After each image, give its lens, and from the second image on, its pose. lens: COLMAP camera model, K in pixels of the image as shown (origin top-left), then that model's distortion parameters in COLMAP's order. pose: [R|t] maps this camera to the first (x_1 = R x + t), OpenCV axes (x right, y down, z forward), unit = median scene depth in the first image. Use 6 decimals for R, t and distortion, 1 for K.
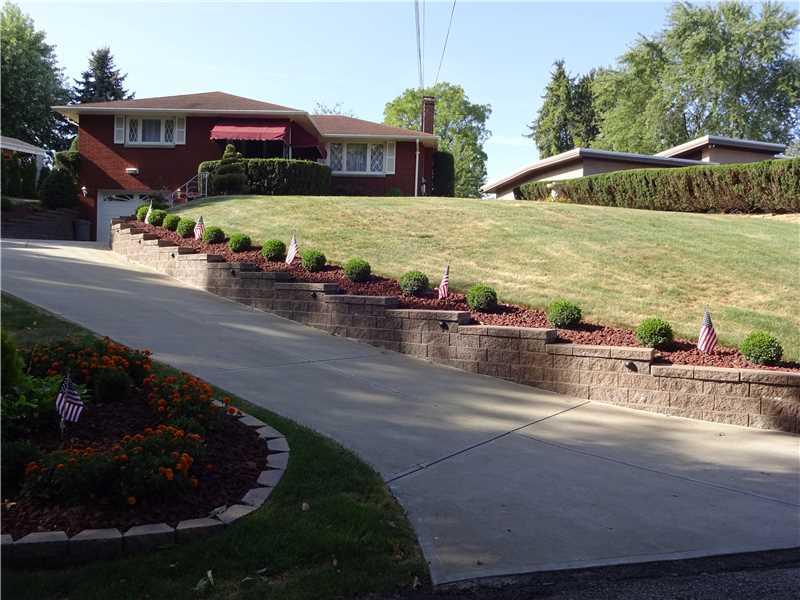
lens RADIAL K [[690.2, 0, 400.0], [0, 690.2, 297.4], [0, 0, 1]] dist [0.011683, 0.000246]
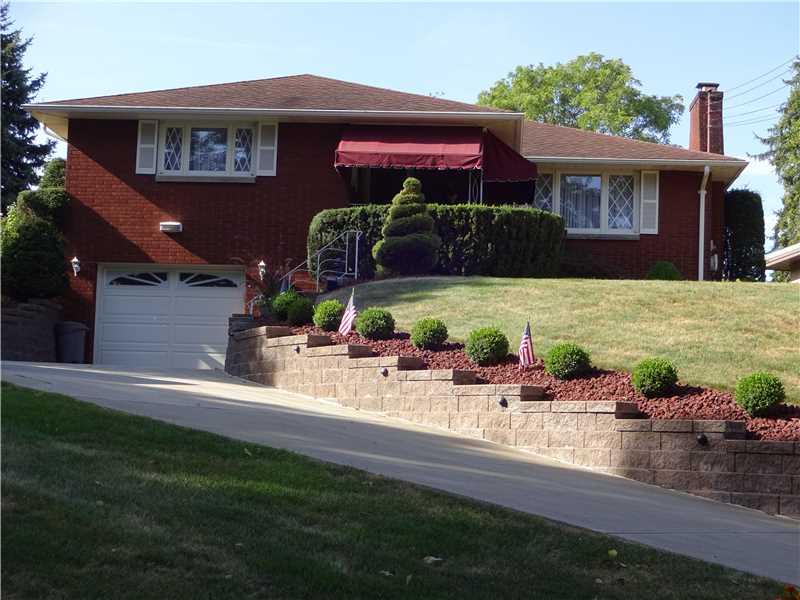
lens RADIAL K [[1377.1, 0, 400.0], [0, 1377.1, 301.4], [0, 0, 1]] dist [0.023907, 0.000000]
pose [[0.999740, 0.005589, -0.022084, -0.194305], [-0.008254, 0.992436, -0.122484, -0.005543], [0.021233, 0.122635, 0.992225, 0.003913]]
